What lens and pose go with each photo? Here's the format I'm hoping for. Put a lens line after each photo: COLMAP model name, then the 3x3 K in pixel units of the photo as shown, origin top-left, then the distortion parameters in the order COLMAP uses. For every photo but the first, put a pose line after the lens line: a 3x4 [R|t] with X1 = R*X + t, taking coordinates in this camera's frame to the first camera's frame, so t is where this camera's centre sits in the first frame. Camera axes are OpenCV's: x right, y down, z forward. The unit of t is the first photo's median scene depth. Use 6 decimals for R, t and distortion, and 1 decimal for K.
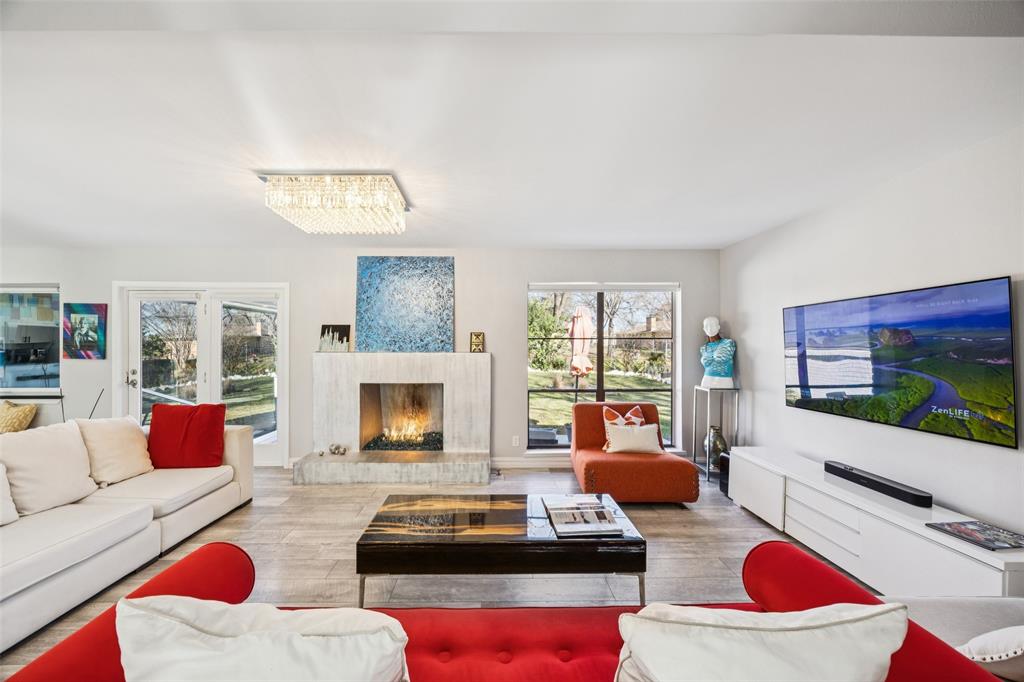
lens RADIAL K [[391.0, 0, 494.2], [0, 391.0, 344.3], [0, 0, 1]] dist [-0.005758, 0.000738]
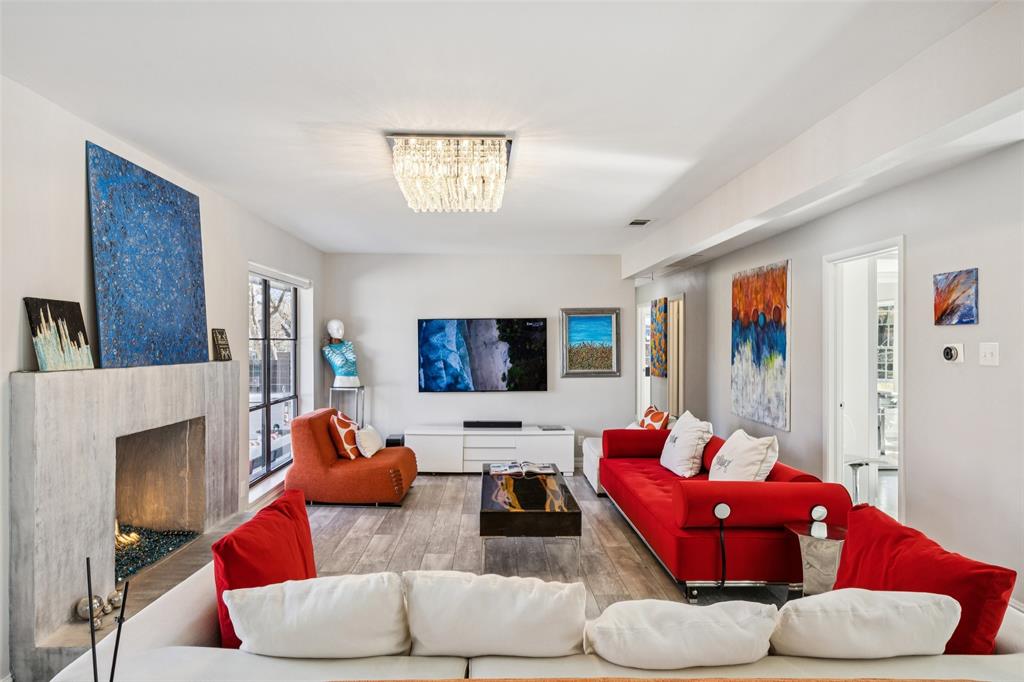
lens RADIAL K [[603.5, 0, 499.6], [0, 603.5, 342.7], [0, 0, 1]] dist [-0.007902, 0.000482]
pose [[-0.003591, 0.001298, 0.999993, -1.018710], [-0.001887, 0.999997, -0.001304, -0.007677], [-0.999992, -0.001891, -0.003589, 0.568662]]
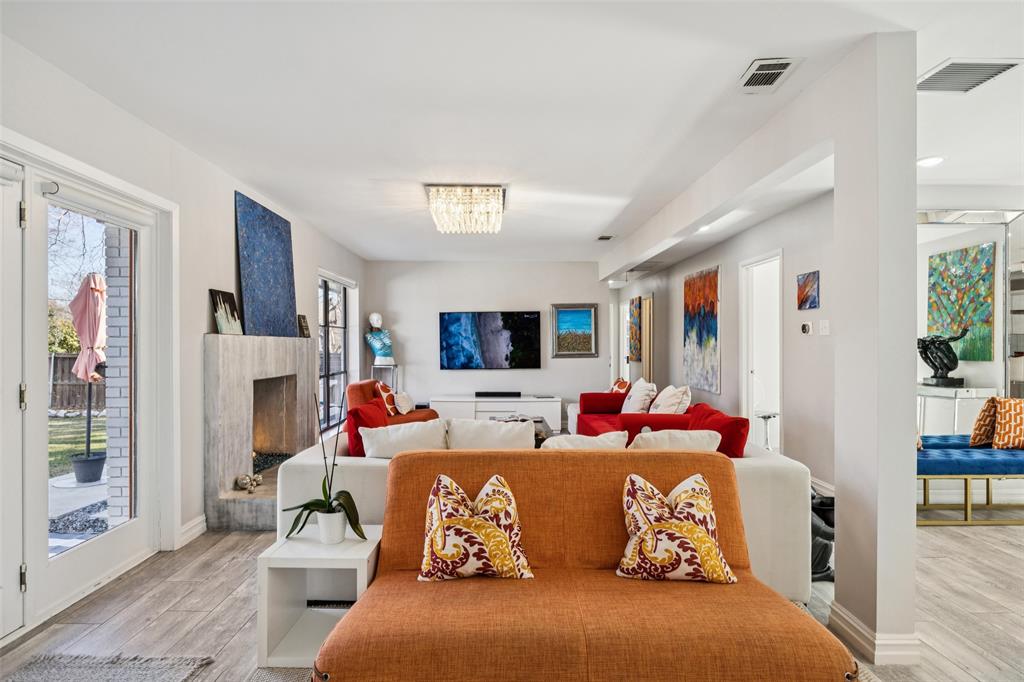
lens RADIAL K [[564.6, 0, 508.9], [0, 564.6, 348.5], [0, 0, 1]] dist [-0.007201, -0.000594]
pose [[-0.004016, -0.007299, 0.999965, -1.333797], [0.000249, 0.999973, 0.007300, 0.036544], [-0.999992, 0.000278, -0.004014, 0.551817]]
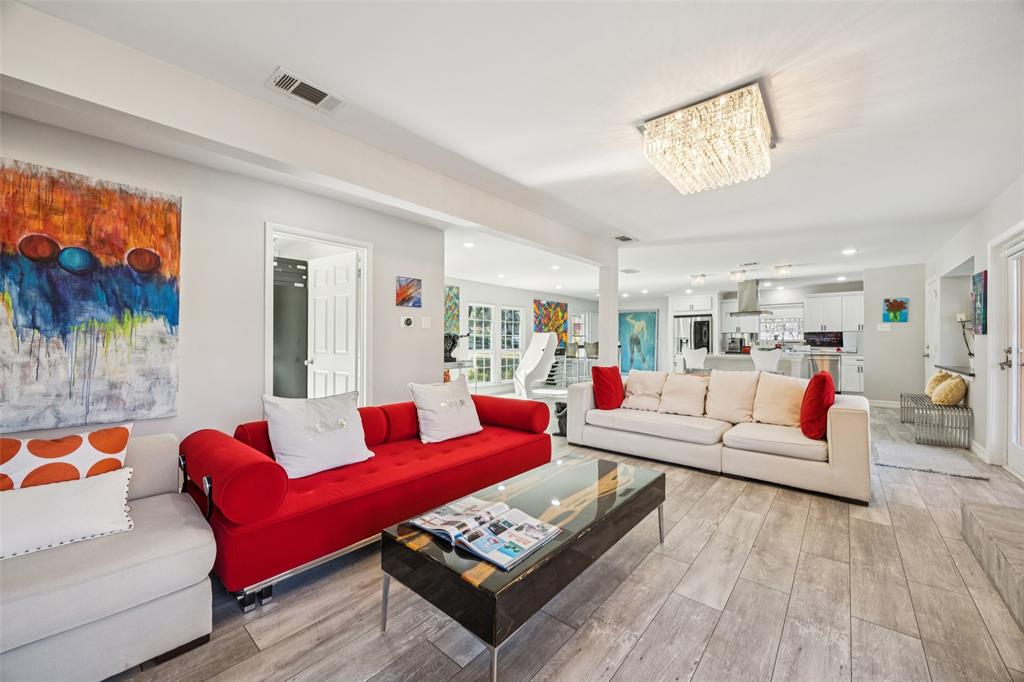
lens RADIAL K [[391.0, 0, 505.4], [0, 391.0, 340.7], [0, 0, 1]] dist [-0.005758, 0.000738]
pose [[-0.664691, -0.001158, -0.747118, 0.370310], [0.001060, 0.999996, -0.002493, 0.054338], [0.747118, -0.002449, -0.664687, 0.781182]]
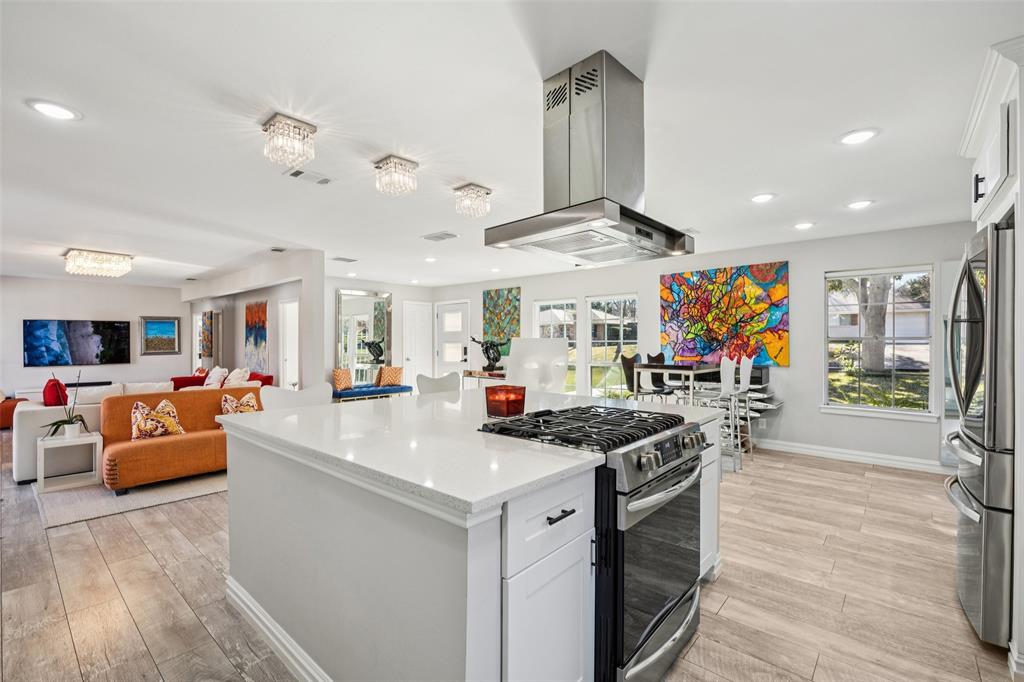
lens RADIAL K [[458.1, 0, 506.0], [0, 458.1, 341.8], [0, 0, 1]] dist [-0.001355, 0.001813]
pose [[-0.732796, 0.001569, 0.680447, -2.147422], [0.001037, 0.999999, -0.001189, 0.023462], [-0.680448, -0.000165, -0.732797, 0.809186]]
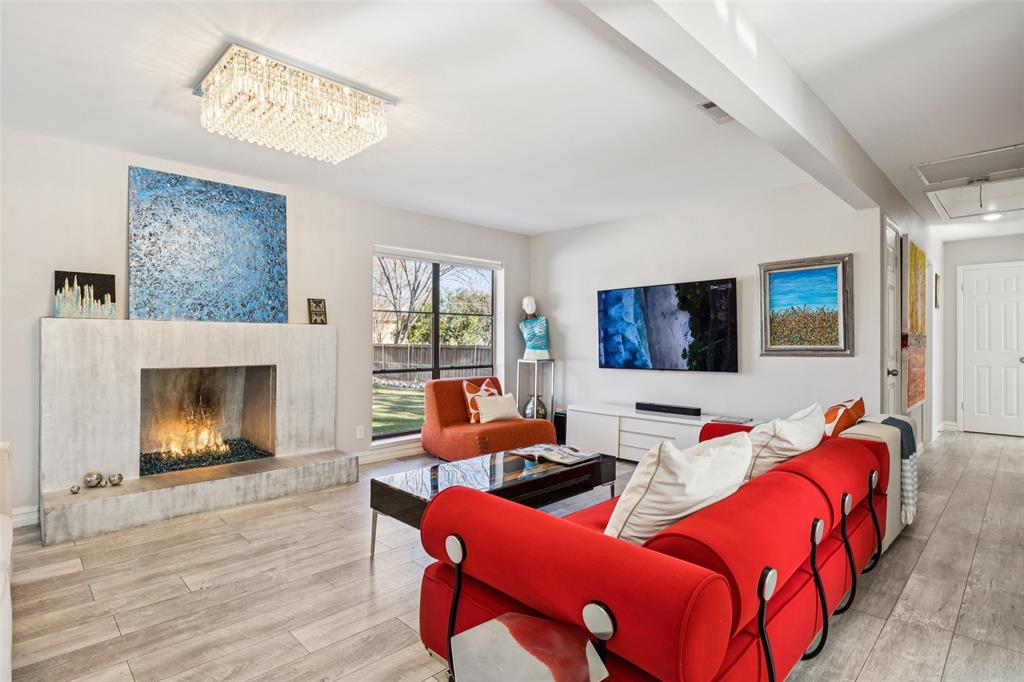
lens RADIAL K [[518.7, 0, 503.6], [0, 518.7, 336.2], [0, 0, 1]] dist [-0.004130, 0.000110]
pose [[0.724234, 0.006004, 0.689528, -0.493916], [-0.000866, 0.999969, -0.007798, 0.053018], [-0.689553, 0.005051, 0.724217, -0.005107]]
